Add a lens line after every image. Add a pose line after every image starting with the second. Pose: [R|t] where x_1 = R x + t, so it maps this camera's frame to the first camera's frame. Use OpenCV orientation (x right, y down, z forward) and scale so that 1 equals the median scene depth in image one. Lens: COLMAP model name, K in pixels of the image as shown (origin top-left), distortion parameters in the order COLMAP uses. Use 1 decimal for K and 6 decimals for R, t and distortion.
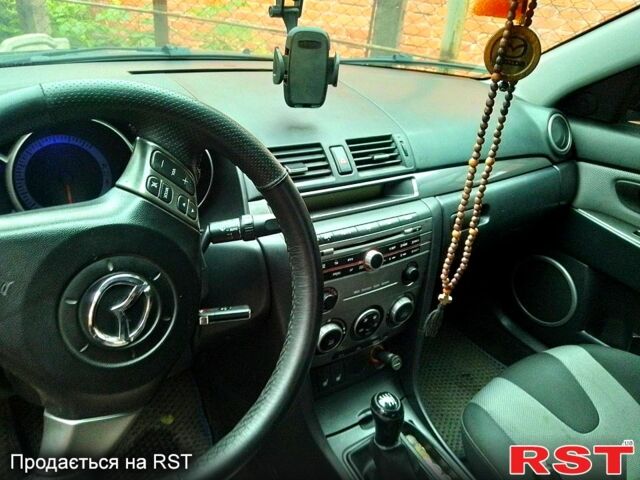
lens RADIAL K [[458.2, 0, 320.0], [0, 458.2, 240.0], [0, 0, 1]] dist [0.045843, -0.105837]
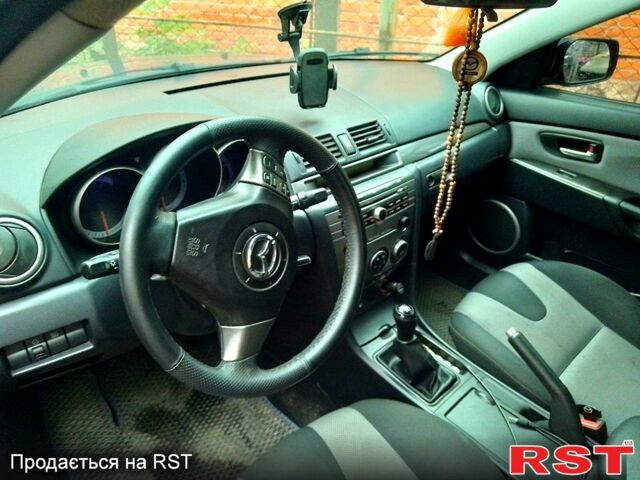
lens RADIAL K [[443.0, 0, 320.0], [0, 443.0, 240.0], [0, 0, 1]] dist [0.002205, 0.000289]
pose [[0.986343, -0.136050, 0.092837, -0.188880], [0.130503, 0.989416, 0.063437, 0.011578], [-0.100485, -0.050455, 0.993658, -0.300804]]
